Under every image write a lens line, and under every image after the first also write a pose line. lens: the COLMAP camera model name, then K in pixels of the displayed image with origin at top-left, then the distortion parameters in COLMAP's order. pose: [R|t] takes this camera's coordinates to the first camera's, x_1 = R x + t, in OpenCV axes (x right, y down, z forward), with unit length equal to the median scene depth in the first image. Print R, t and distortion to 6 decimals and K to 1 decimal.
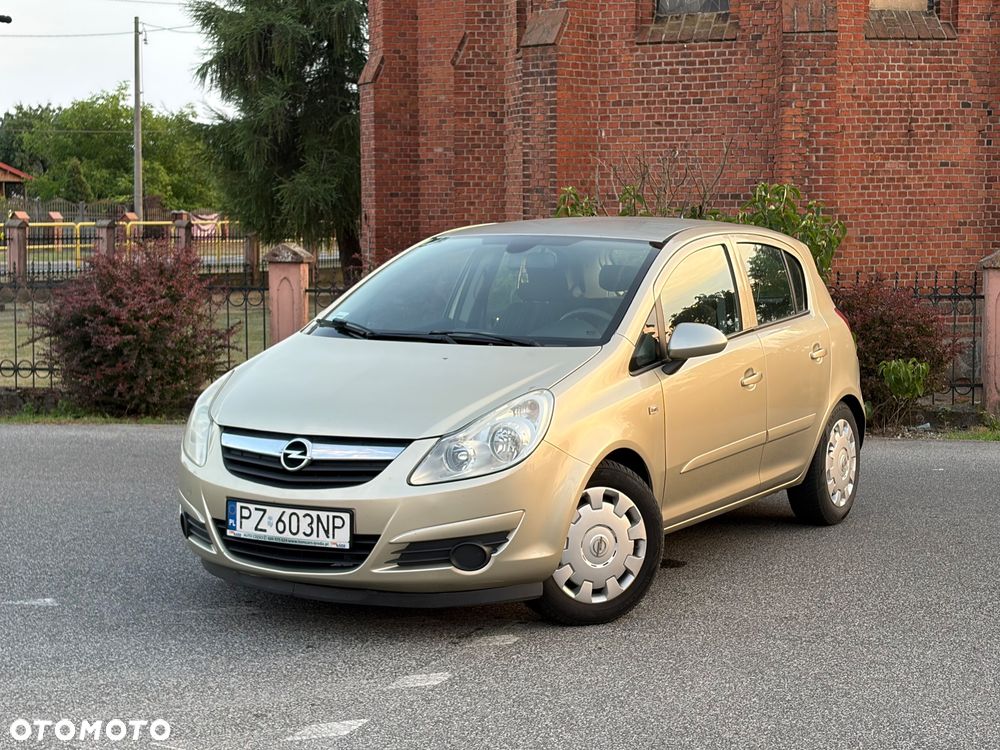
lens RADIAL K [[1853.8, 0, 510.3], [0, 1853.8, 375.4], [0, 0, 1]] dist [0.264252, -1.067031]
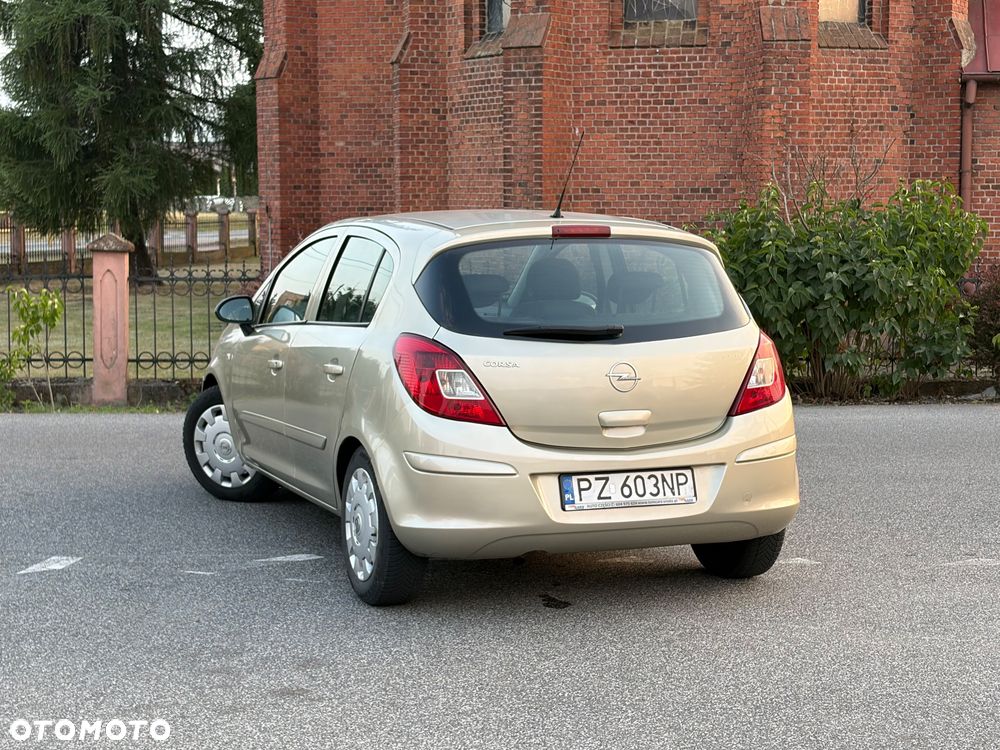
lens RADIAL K [[1800.5, 0, 504.4], [0, 1800.5, 375.3], [0, 0, 1]] dist [0.256599, -1.015980]
pose [[0.973286, -0.022801, 0.228461, -0.235167], [0.020978, 0.999726, 0.010405, -0.001483], [-0.228635, -0.005334, 0.973498, -0.001479]]
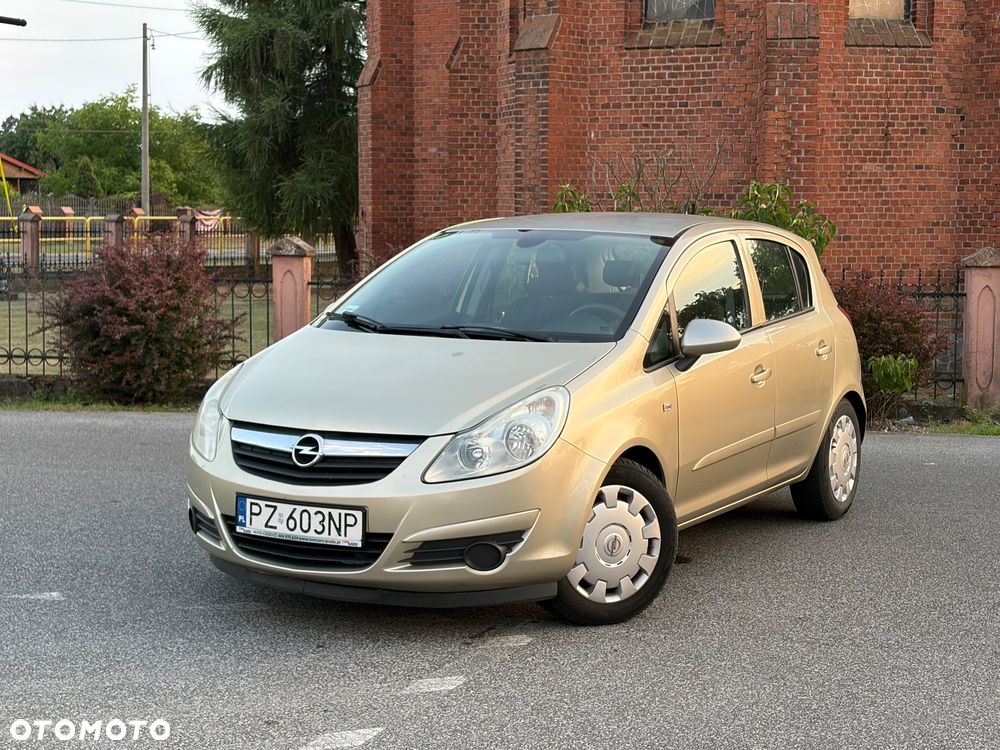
lens RADIAL K [[1729.2, 0, 499.9], [0, 1729.2, 375.3], [0, 0, 1]] dist [0.260590, -1.069154]
pose [[0.999957, 0.007829, 0.004884, -0.005758], [-0.007862, 0.999947, 0.006672, -0.001262], [-0.004832, -0.006710, 0.999966, 0.026312]]
